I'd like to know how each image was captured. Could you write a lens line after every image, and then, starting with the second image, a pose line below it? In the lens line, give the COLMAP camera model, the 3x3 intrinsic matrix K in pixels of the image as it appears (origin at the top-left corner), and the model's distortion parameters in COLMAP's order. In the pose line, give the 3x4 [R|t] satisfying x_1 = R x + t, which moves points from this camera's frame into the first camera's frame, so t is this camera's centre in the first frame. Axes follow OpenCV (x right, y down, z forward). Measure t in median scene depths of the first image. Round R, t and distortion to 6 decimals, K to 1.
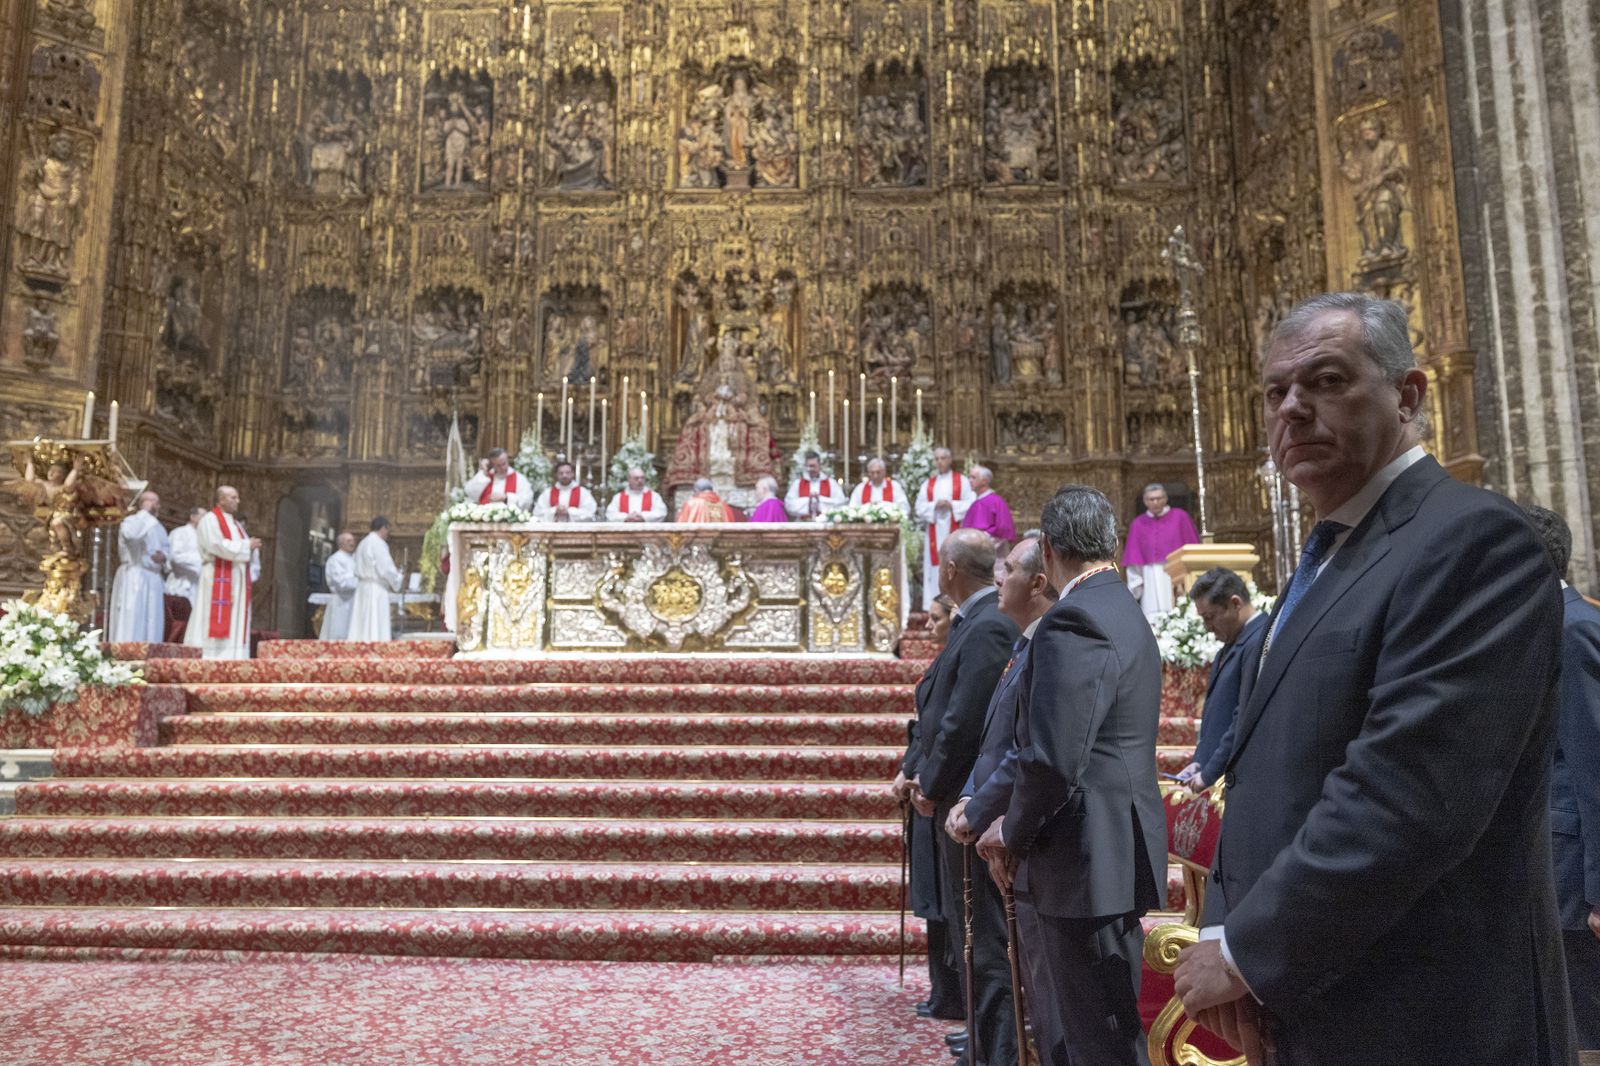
lens RADIAL K [[1126.7, 0, 795.4], [0, 1126.7, 516.7], [0, 0, 1]] dist [0.000282, 0.029720]
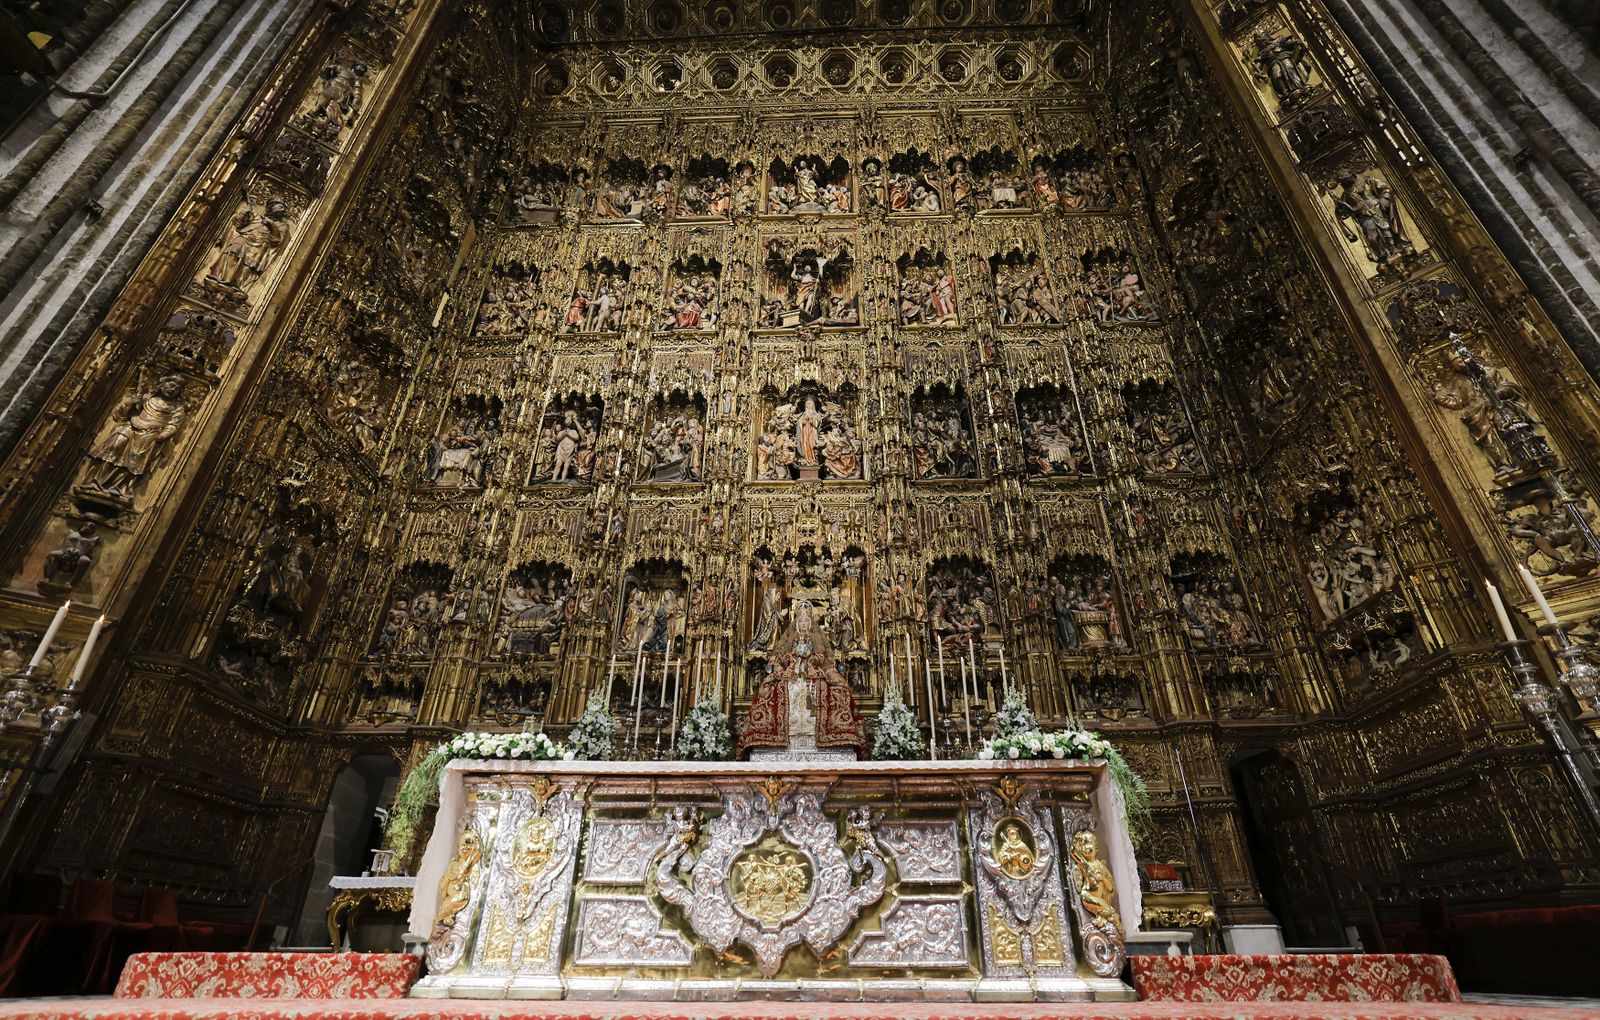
lens RADIAL K [[764.6, 0, 810.8], [0, 764.6, 496.7], [0, 0, 1]] dist [-0.040406, 0.023060]
pose [[1.000000, -0.000216, 0.000495, -0.050905], [0.000393, 0.919840, -0.392294, 0.023769], [-0.000370, 0.392294, 0.919840, 0.308705]]
